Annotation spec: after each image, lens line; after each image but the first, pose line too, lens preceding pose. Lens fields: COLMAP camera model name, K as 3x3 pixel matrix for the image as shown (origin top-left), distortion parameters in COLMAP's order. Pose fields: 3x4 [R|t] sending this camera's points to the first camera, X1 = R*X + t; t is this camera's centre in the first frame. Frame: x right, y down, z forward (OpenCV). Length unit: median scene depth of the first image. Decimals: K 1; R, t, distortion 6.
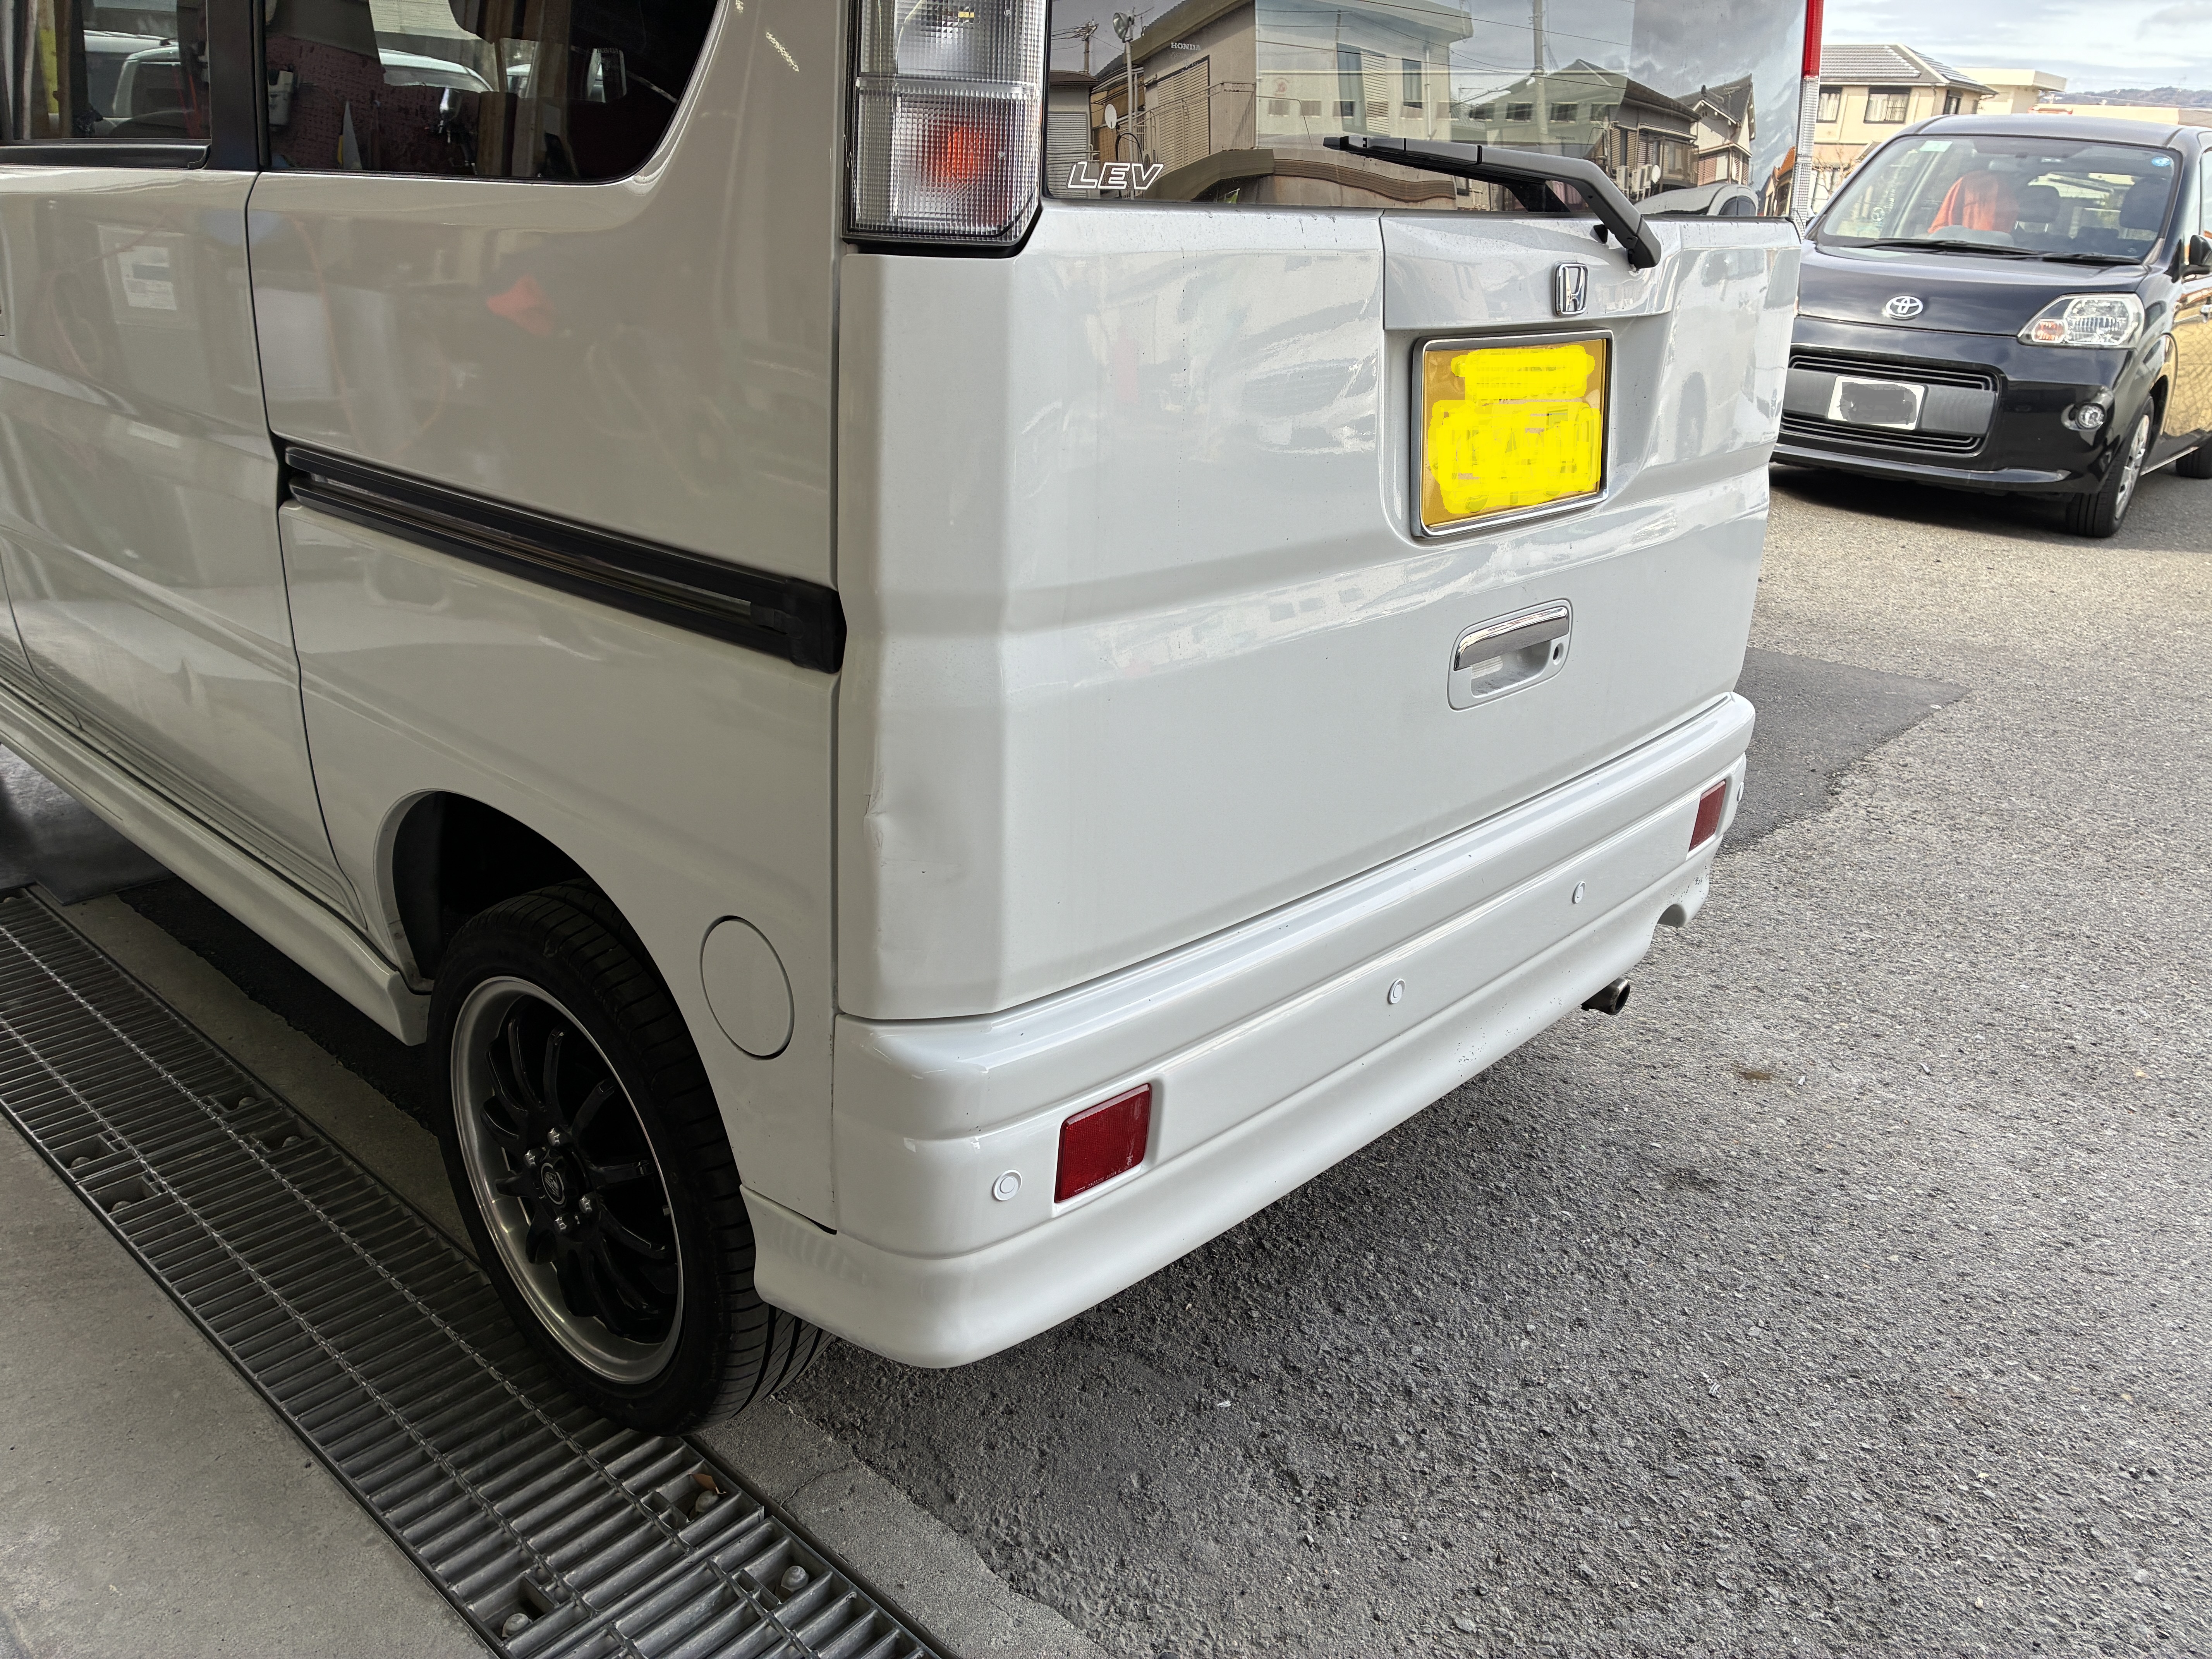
lens RADIAL K [[1694.4, 0, 1106.0], [0, 1694.4, 829.5], [0, 0, 1]] dist [0.082808, -0.124158]
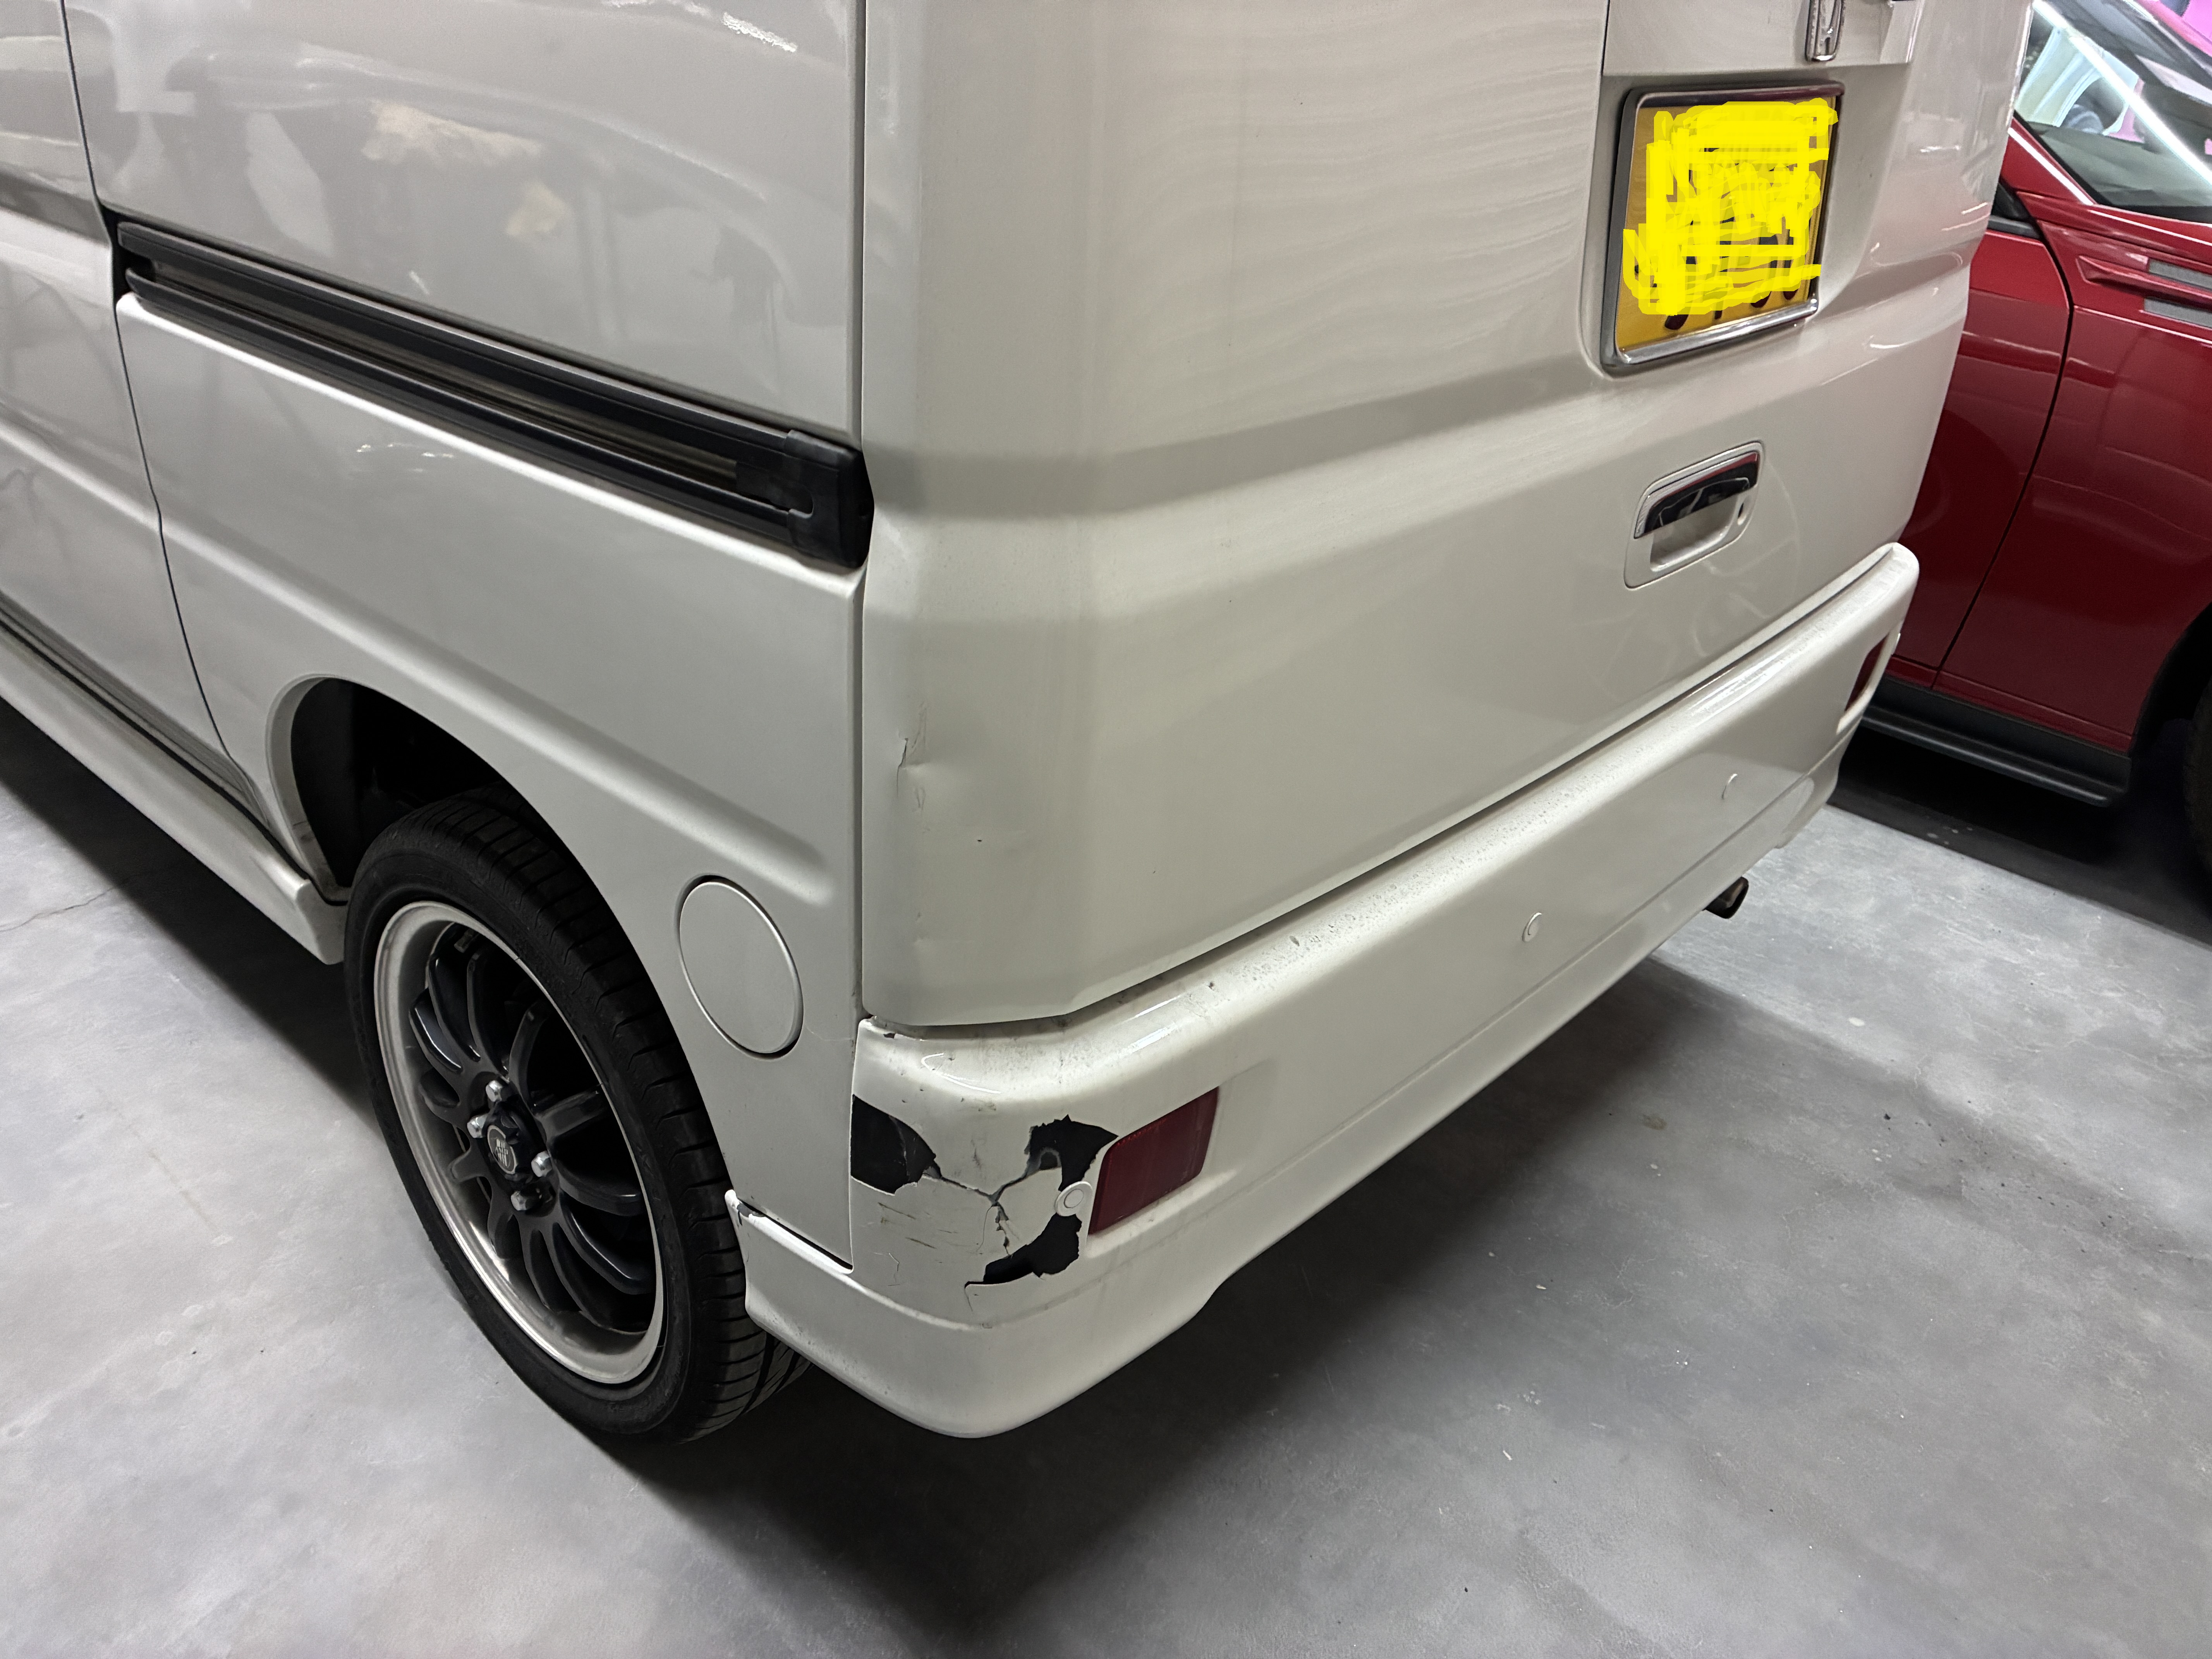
lens RADIAL K [[1694.4, 0, 1106.0], [0, 1694.4, 829.5], [0, 0, 1]] dist [0.082808, -0.124158]
pose [[0.999826, 0.009539, 0.016045, -0.049214], [-0.011389, 0.992775, 0.119446, -0.050709], [-0.014790, -0.119608, 0.992711, 0.205791]]
